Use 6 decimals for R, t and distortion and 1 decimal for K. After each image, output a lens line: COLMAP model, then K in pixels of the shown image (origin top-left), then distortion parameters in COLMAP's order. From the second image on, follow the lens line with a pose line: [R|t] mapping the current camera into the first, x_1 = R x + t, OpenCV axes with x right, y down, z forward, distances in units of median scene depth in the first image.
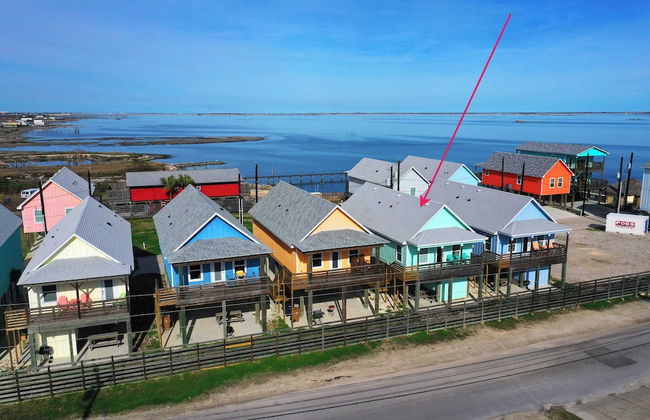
lens RADIAL K [[514.7, 0, 325.0], [0, 514.7, 210.0], [0, 0, 1]] dist [-0.003422, -0.003148]
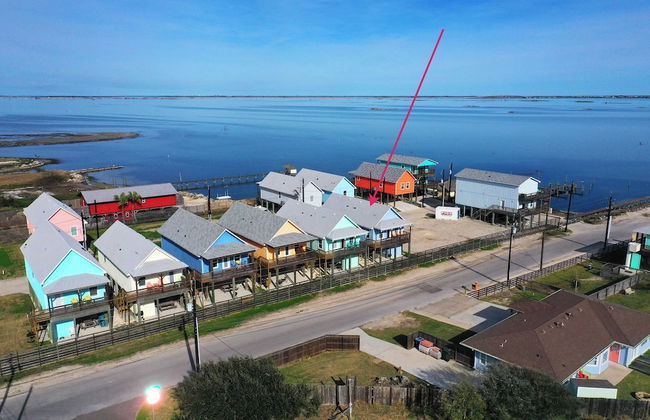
lens RADIAL K [[514.7, 0, 325.0], [0, 514.7, 210.0], [0, 0, 1]] dist [-0.003422, -0.003148]
pose [[0.965584, -0.054539, 0.254308, -0.276038], [0.046996, 0.998259, 0.035646, -0.090859], [-0.255809, -0.022468, 0.966466, -0.677106]]
